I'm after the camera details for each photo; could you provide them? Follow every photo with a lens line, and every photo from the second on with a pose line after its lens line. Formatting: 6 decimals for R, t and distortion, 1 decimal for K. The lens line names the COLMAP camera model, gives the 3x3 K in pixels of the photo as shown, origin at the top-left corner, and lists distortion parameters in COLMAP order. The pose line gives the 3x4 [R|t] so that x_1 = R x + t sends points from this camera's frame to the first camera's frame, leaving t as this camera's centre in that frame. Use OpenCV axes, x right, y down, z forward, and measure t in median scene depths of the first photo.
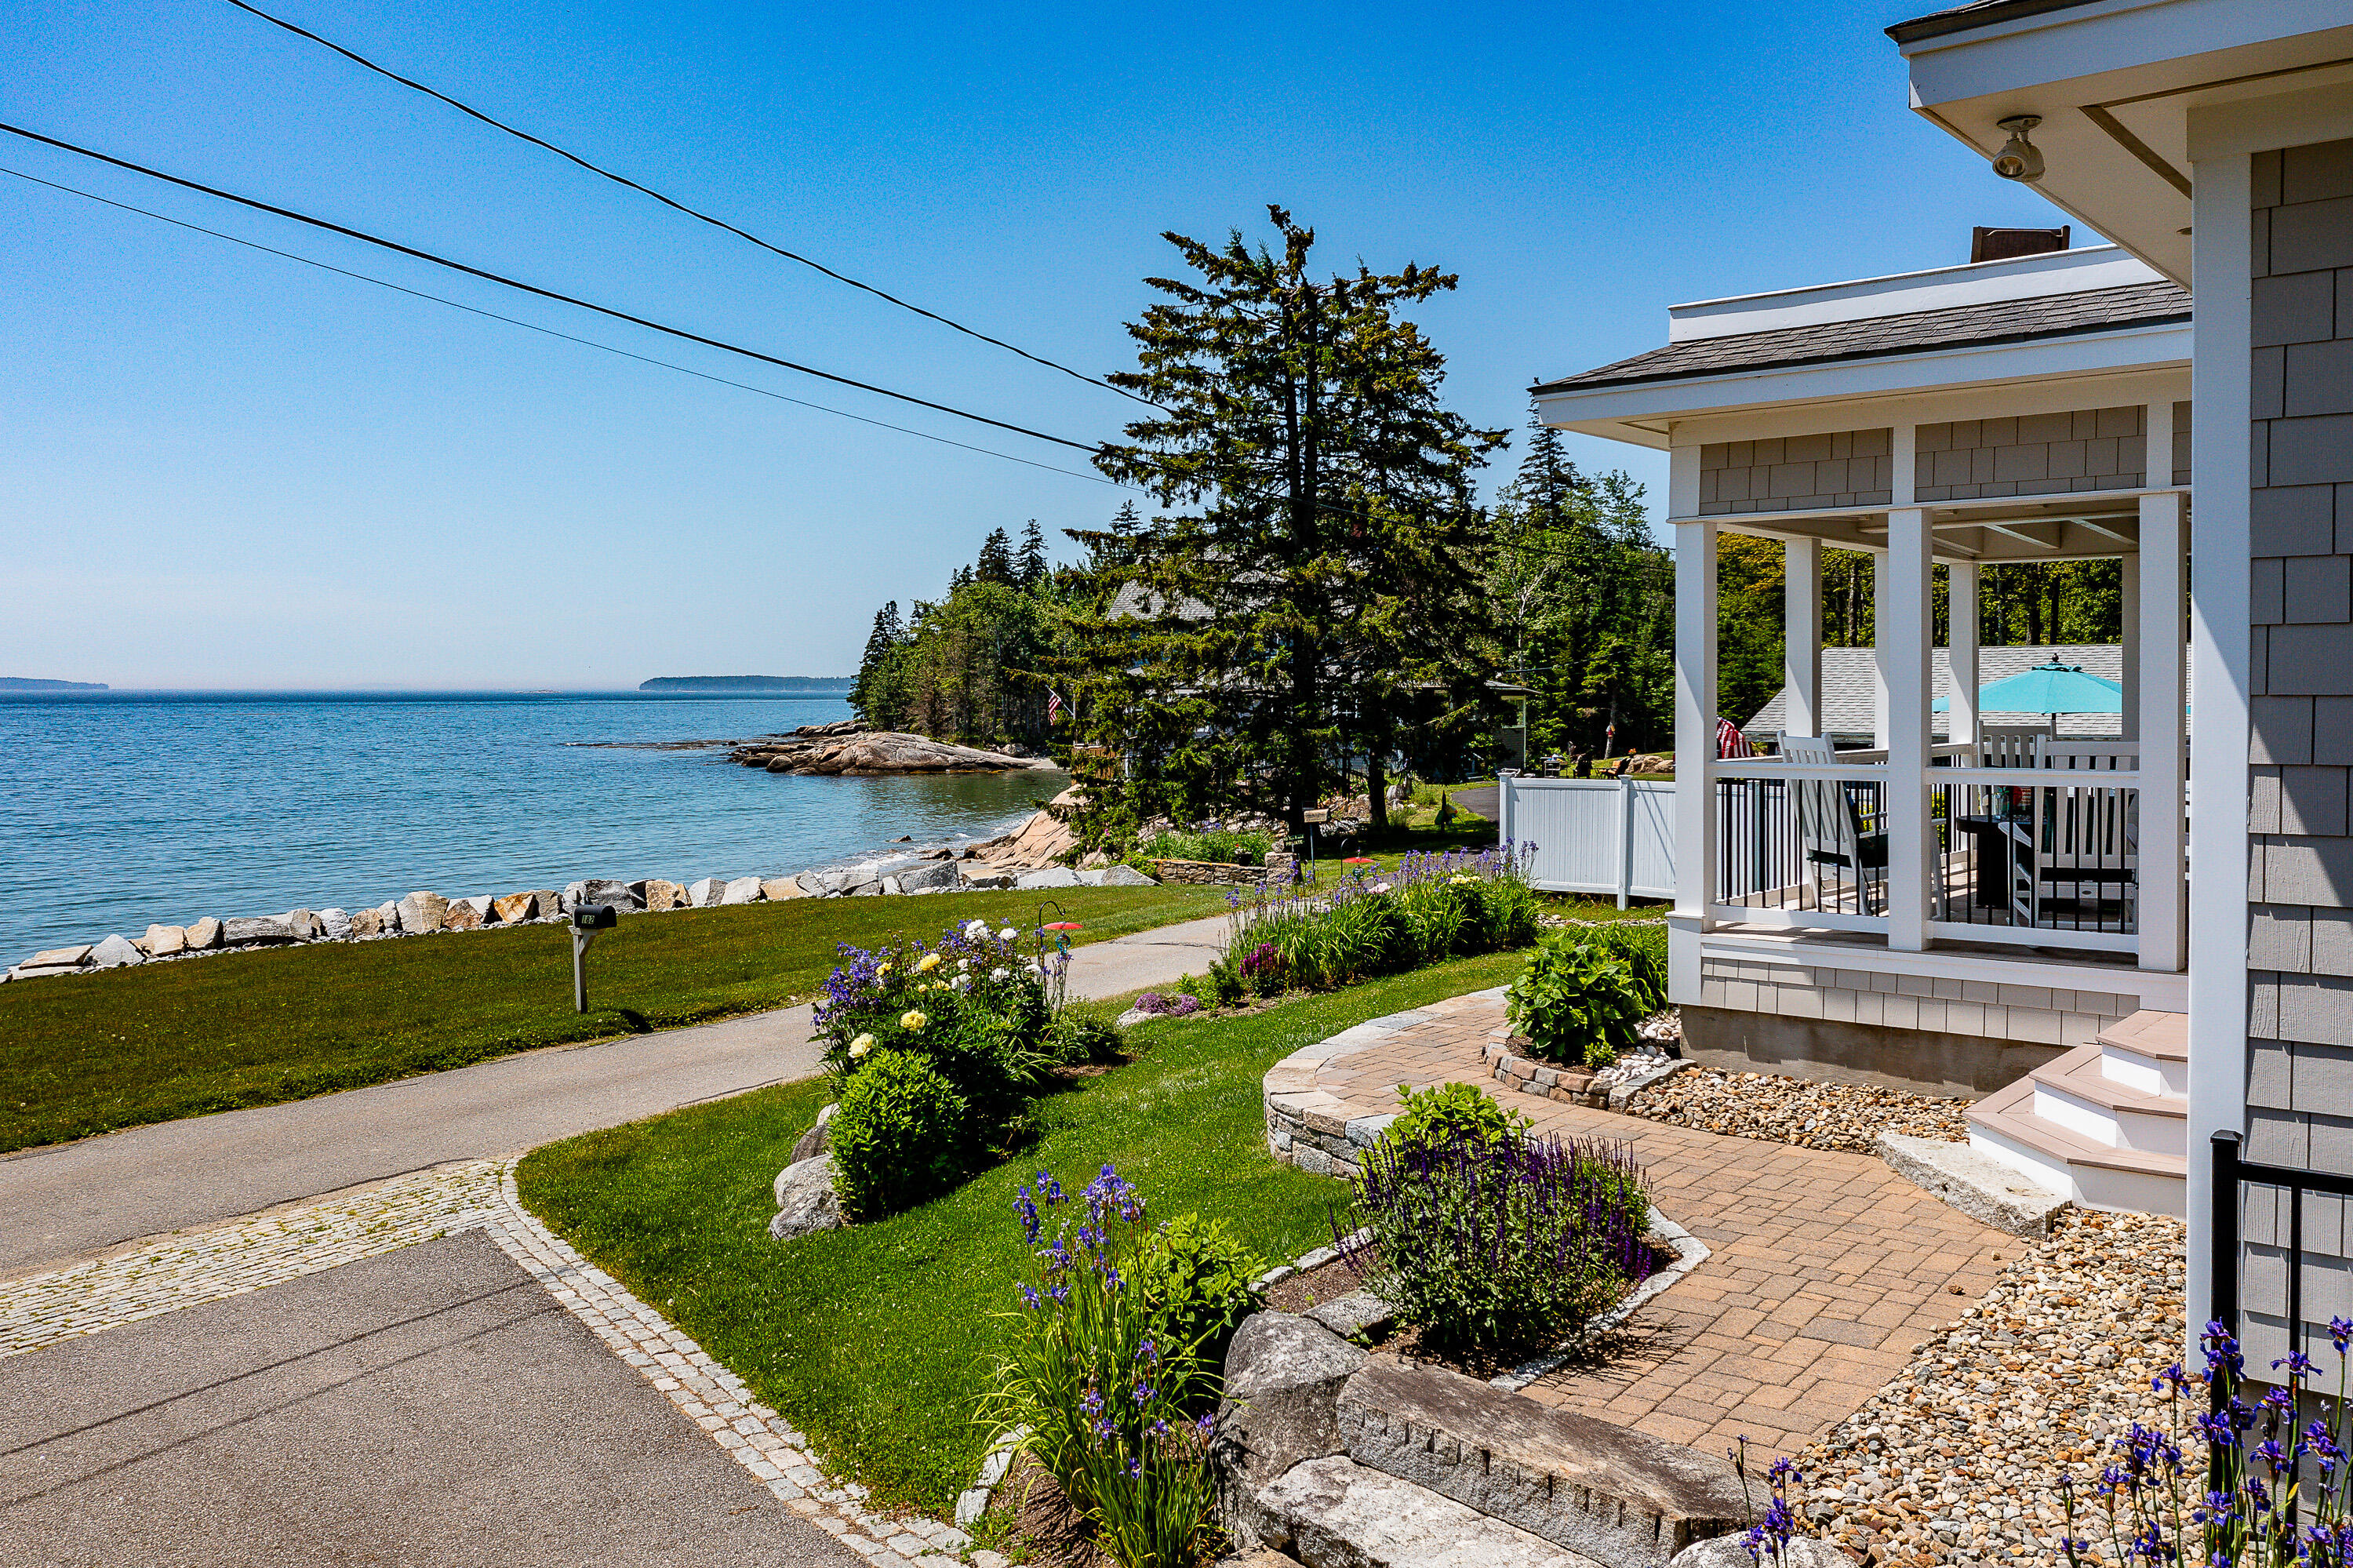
lens RADIAL K [[1873.2, 0, 1172.6], [0, 1873.2, 709.6], [0, 0, 1]] dist [-0.013100, 0.002554]
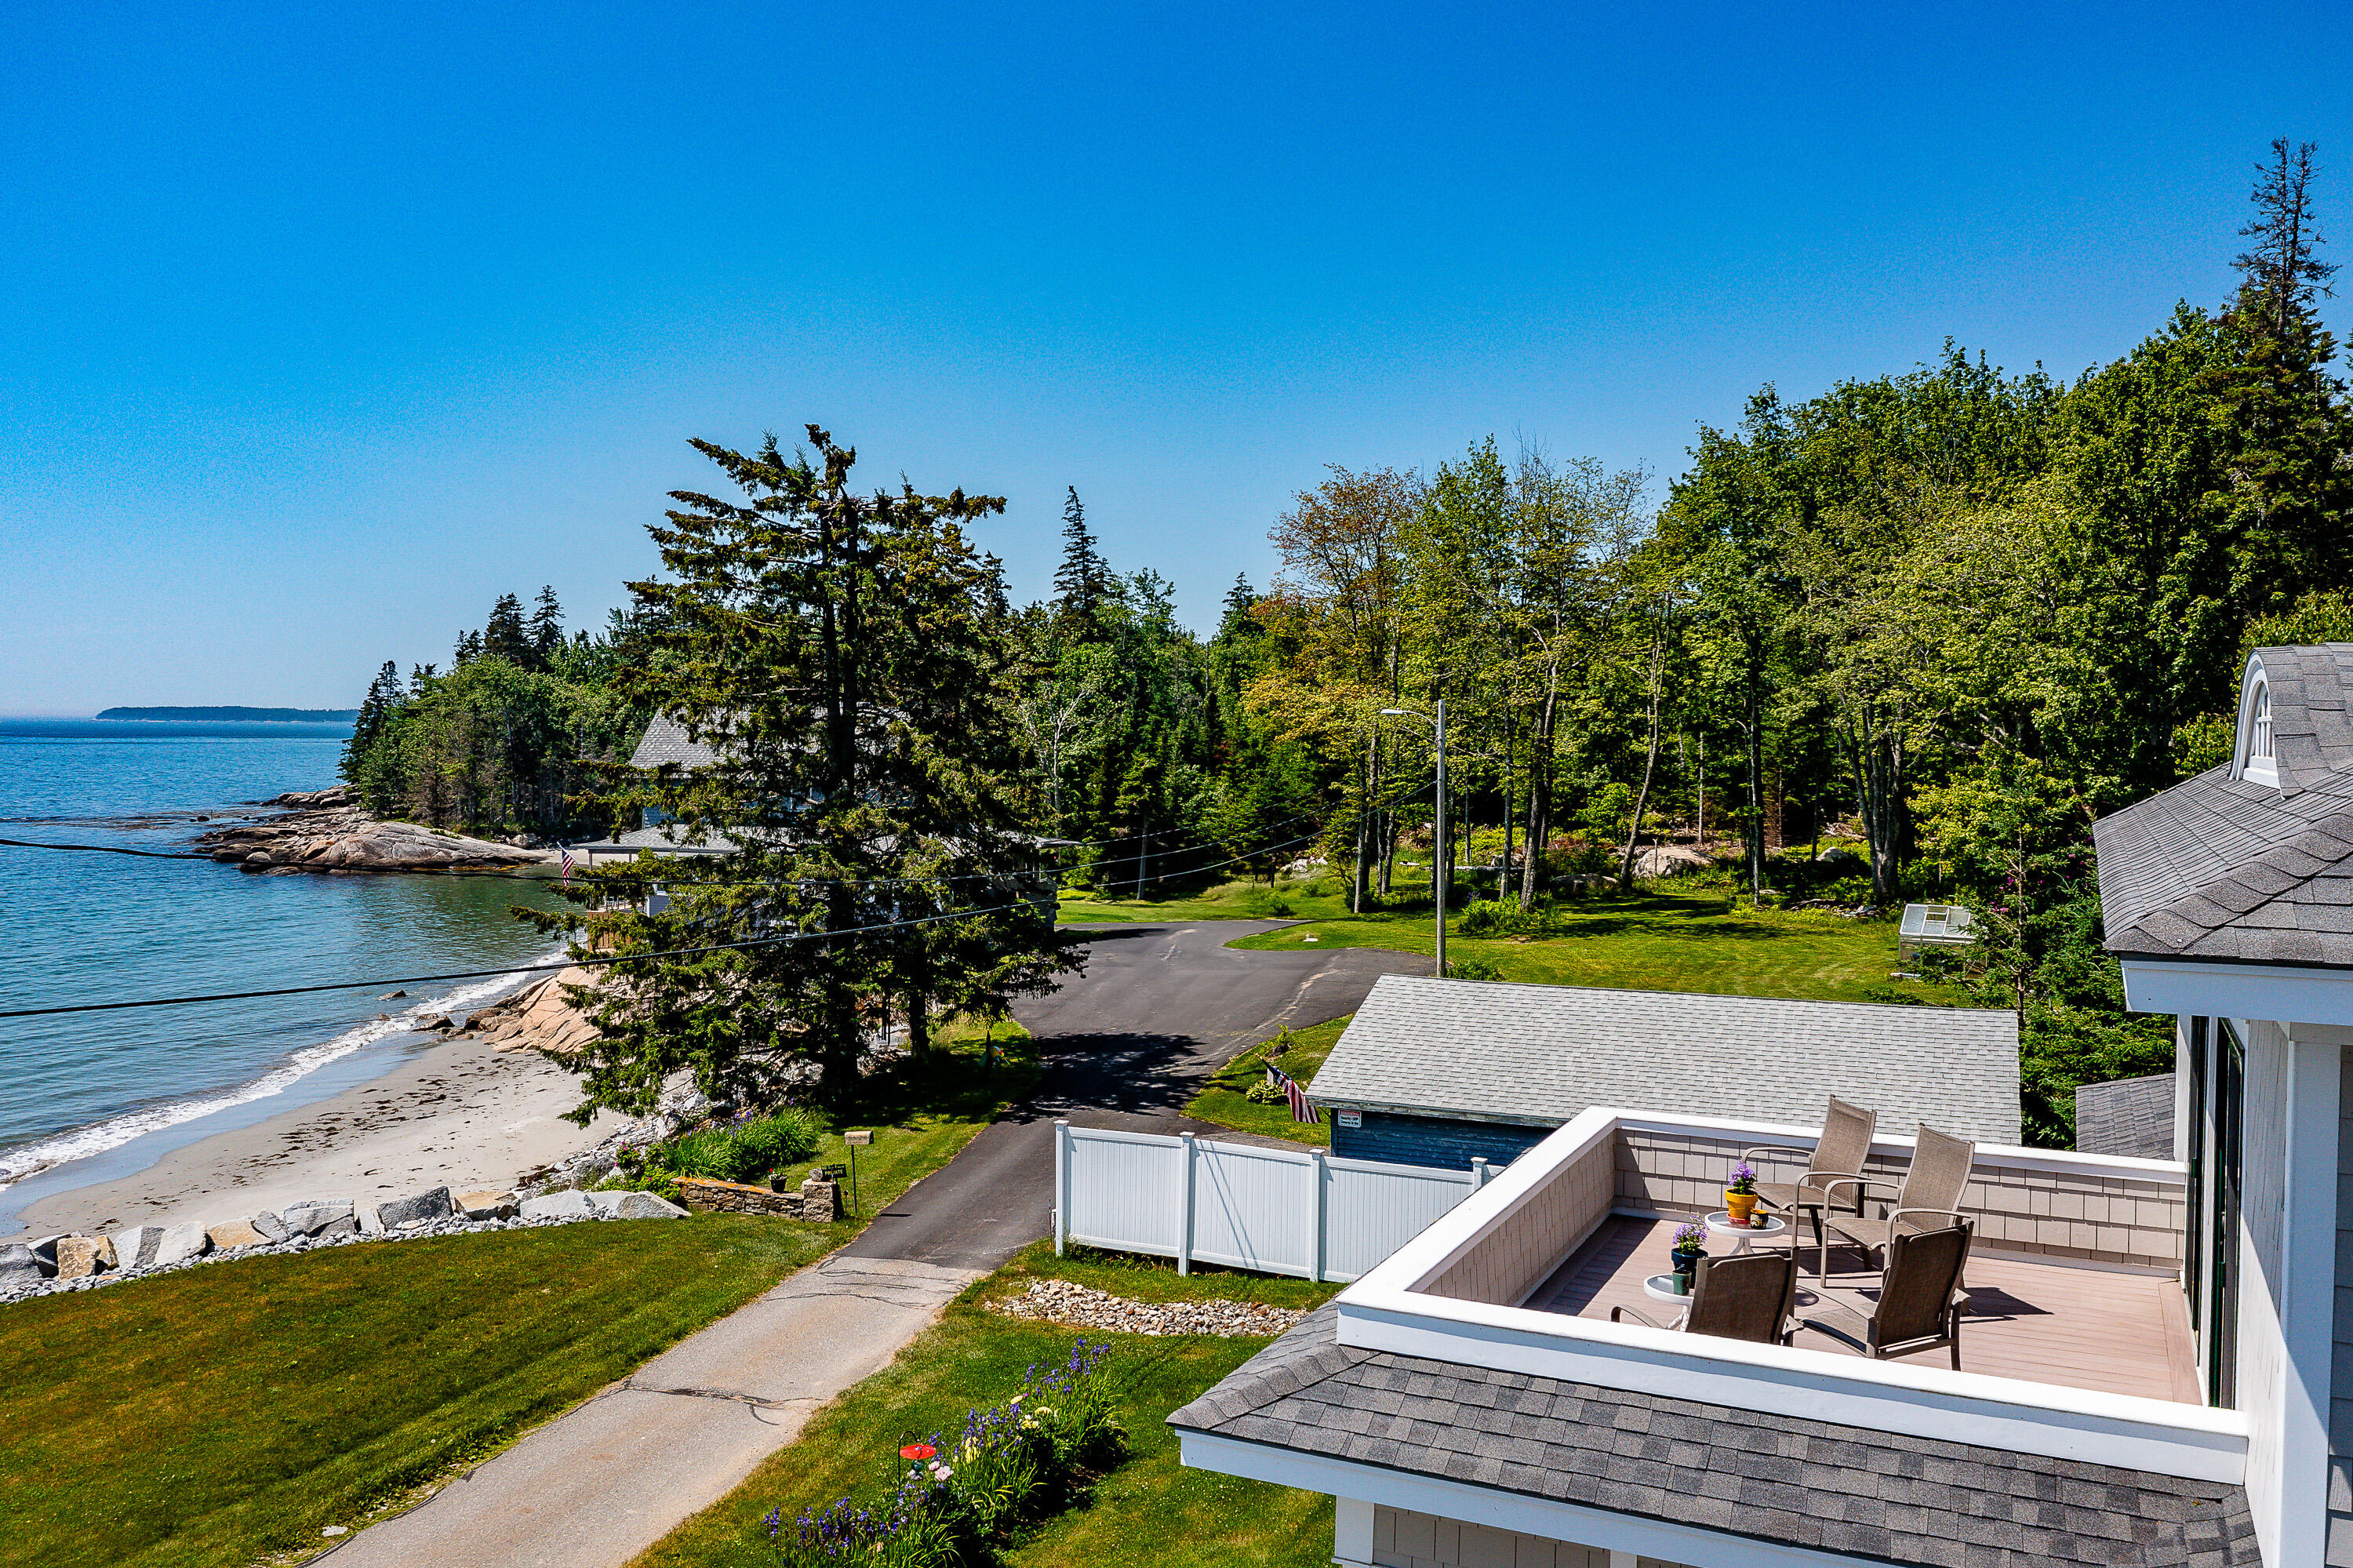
lens RADIAL K [[1857.0, 0, 1161.0], [0, 1857.0, 773.7], [0, 0, 1]] dist [-0.007023, 0.000066]
pose [[0.970241, 0.003538, 0.242117, -0.000921], [-0.005905, 0.999942, 0.009051, -0.111812], [-0.242071, -0.010211, 0.970205, 0.060628]]
